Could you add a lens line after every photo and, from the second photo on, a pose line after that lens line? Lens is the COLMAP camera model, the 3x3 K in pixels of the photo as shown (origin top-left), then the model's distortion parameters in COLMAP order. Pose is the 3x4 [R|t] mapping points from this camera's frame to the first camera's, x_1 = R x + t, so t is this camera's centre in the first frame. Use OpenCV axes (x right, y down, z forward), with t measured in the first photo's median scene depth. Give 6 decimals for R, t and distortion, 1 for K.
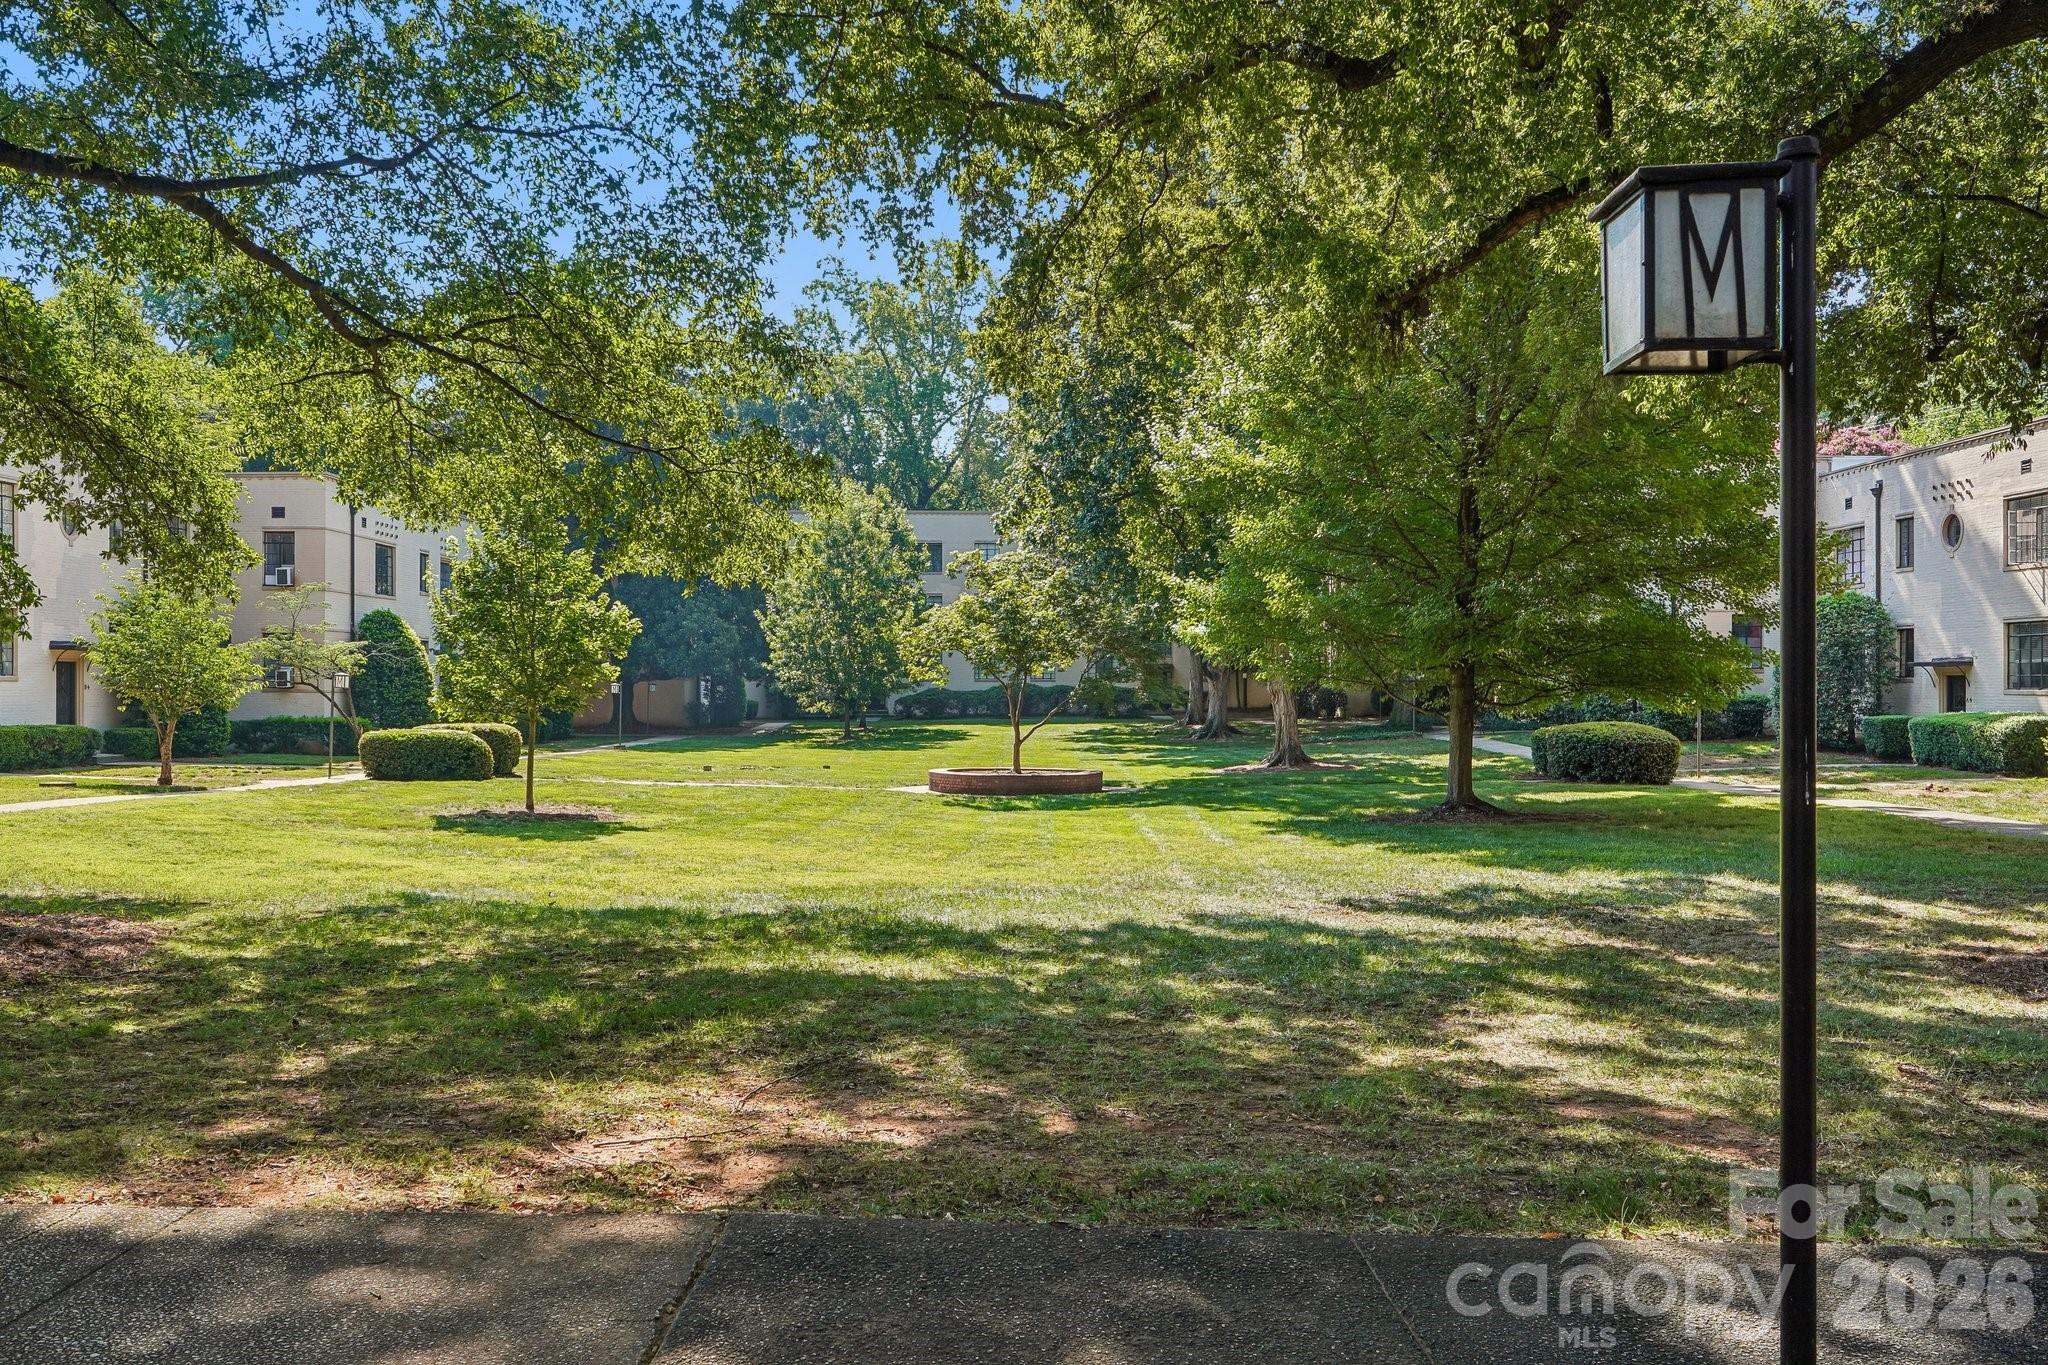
lens RADIAL K [[1744.2, 0, 1024.0], [0, 1744.2, 682.5], [0, 0, 1]] dist [0.006275, 0.001801]
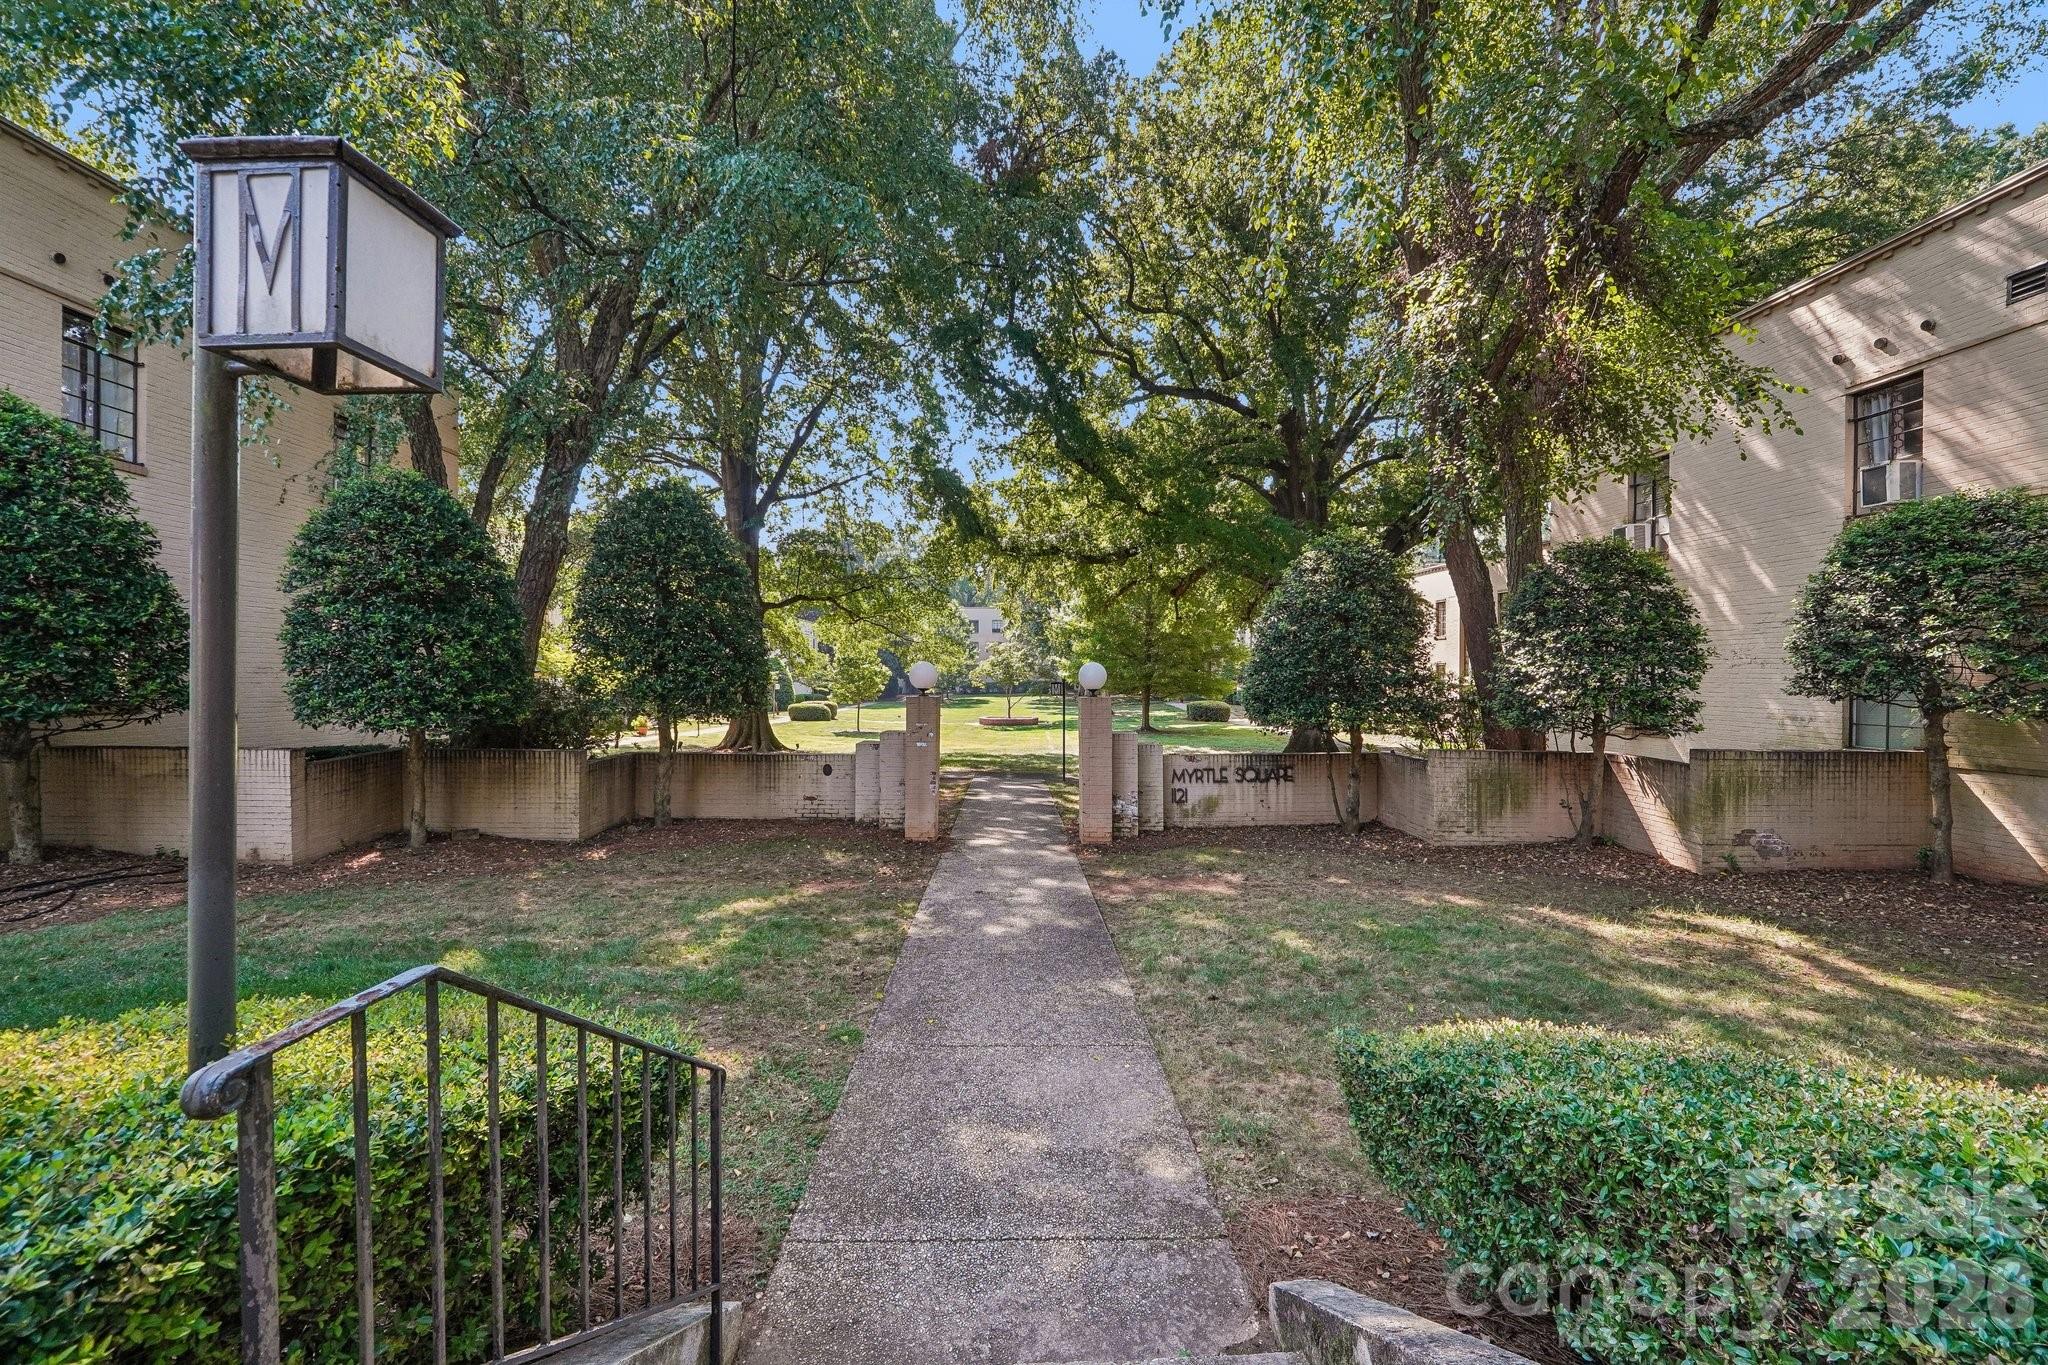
lens RADIAL K [[861.5, 0, 1027.3], [0, 861.5, 676.2], [0, 0, 1]] dist [-0.014300, 0.005736]
pose [[0.999863, -0.000331, 0.016531, 0.001455], [0.000182, 0.999959, 0.009010, -0.018082], [-0.016534, -0.009006, 0.999823, -0.256961]]
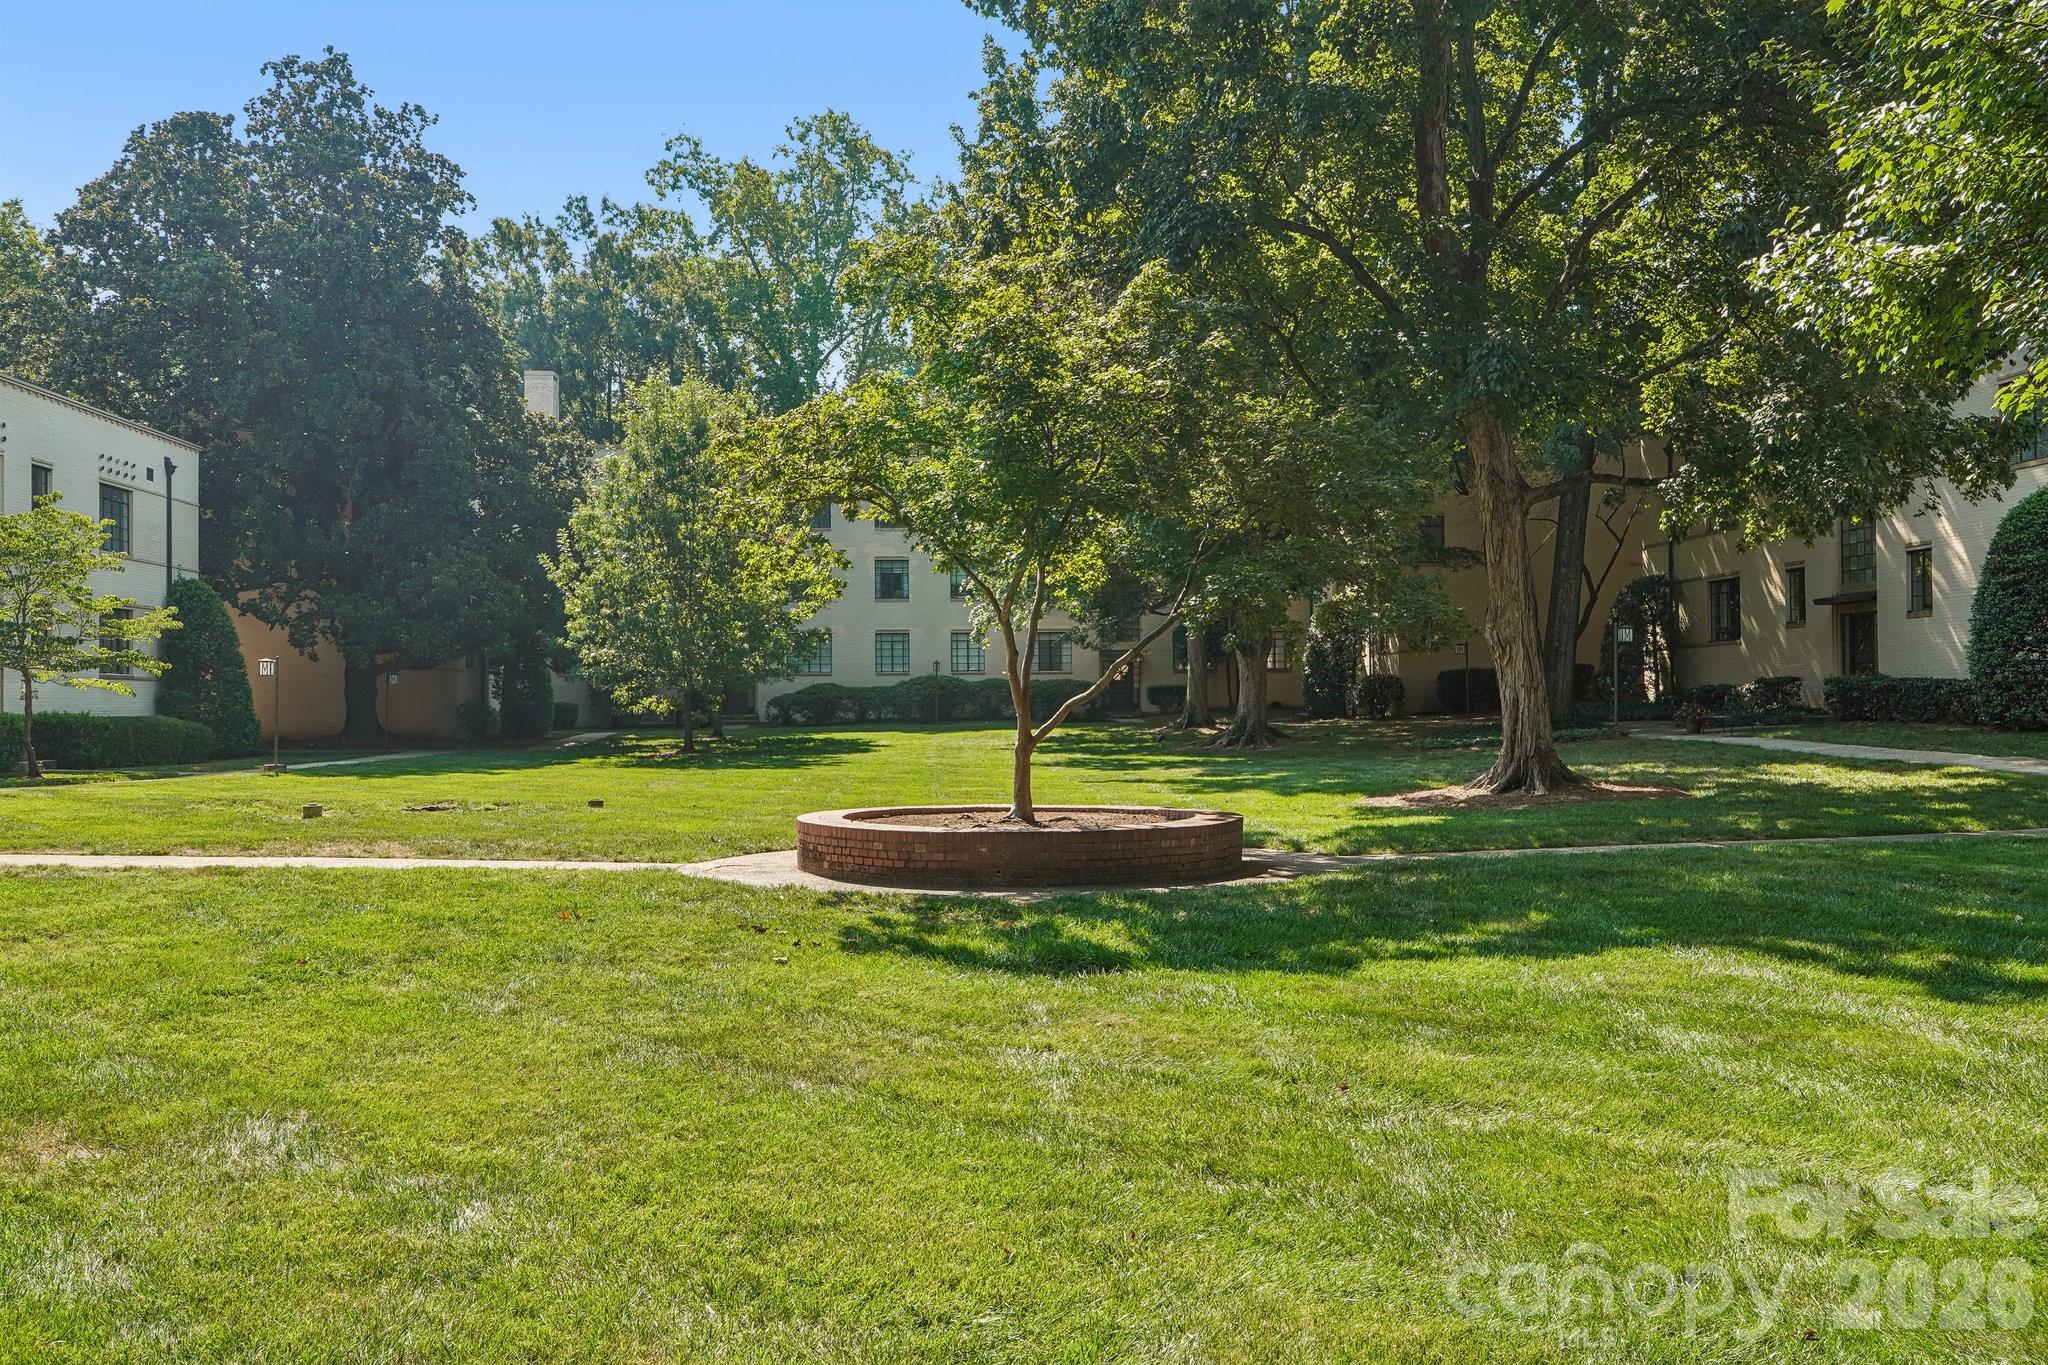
lens RADIAL K [[1744.2, 0, 1024.0], [0, 1744.2, 682.5], [0, 0, 1]] dist [0.006275, 0.001801]
pose [[0.997993, -0.007830, 0.062835, -0.016008], [0.008479, 0.999913, -0.010071, 0.013693], [-0.062751, 0.010584, 0.997973, 0.336394]]
